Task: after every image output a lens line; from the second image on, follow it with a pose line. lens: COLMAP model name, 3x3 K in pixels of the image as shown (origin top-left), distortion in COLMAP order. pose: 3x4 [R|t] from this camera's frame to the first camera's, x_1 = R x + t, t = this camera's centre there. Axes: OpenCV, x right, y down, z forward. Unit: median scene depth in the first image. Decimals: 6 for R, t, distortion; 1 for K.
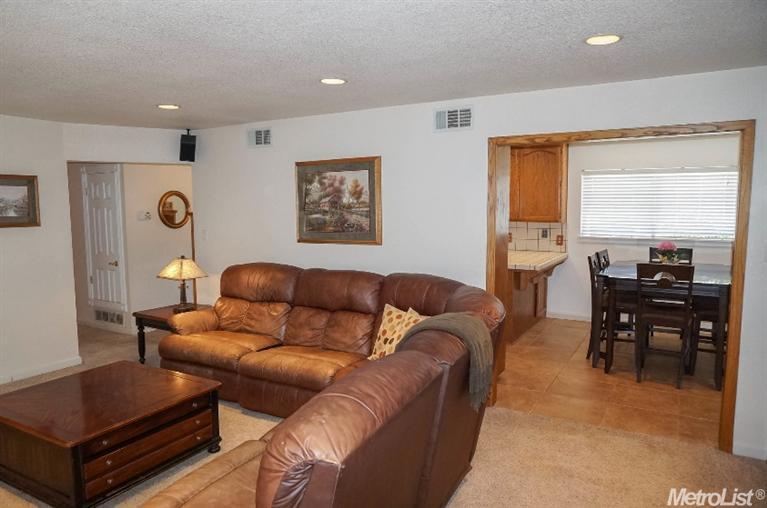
lens RADIAL K [[523.8, 0, 386.4], [0, 523.8, 255.1], [0, 0, 1]] dist [-0.036864, 0.022271]
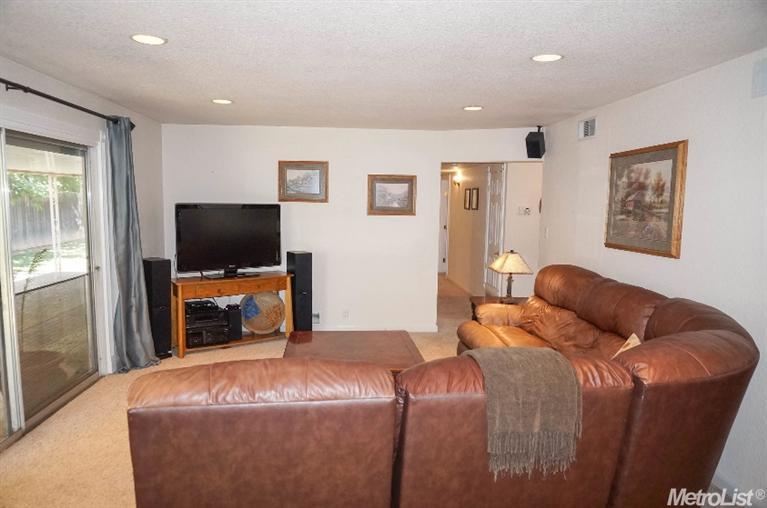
lens RADIAL K [[523.8, 0, 386.1], [0, 523.8, 256.7], [0, 0, 1]] dist [-0.036864, 0.022271]
pose [[0.562445, 0.103079, -0.820384, 0.350680], [-0.097500, 0.993545, 0.057992, -0.023599], [0.821066, 0.047370, 0.568865, 0.225095]]
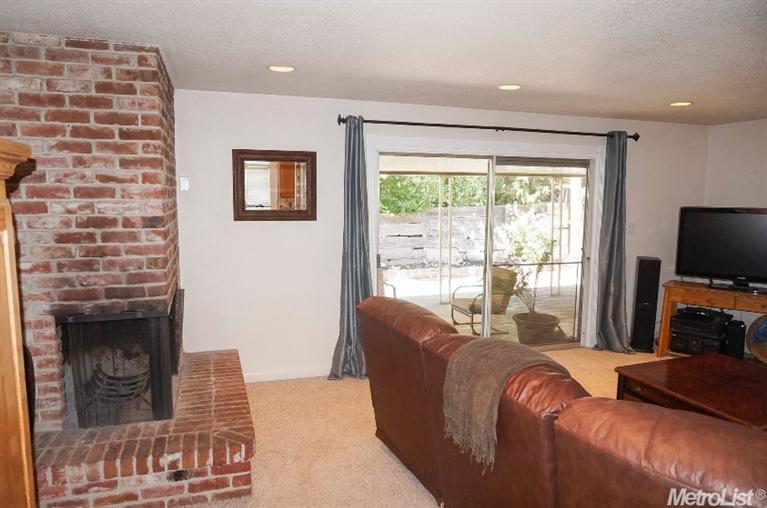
lens RADIAL K [[523.8, 0, 387.6], [0, 523.8, 255.9], [0, 0, 1]] dist [-0.036864, 0.022271]
pose [[-0.666418, 0.085718, -0.740635, 0.429461], [-0.077131, 0.980113, 0.182836, -0.073349], [0.741578, 0.178971, -0.646553, 0.682709]]
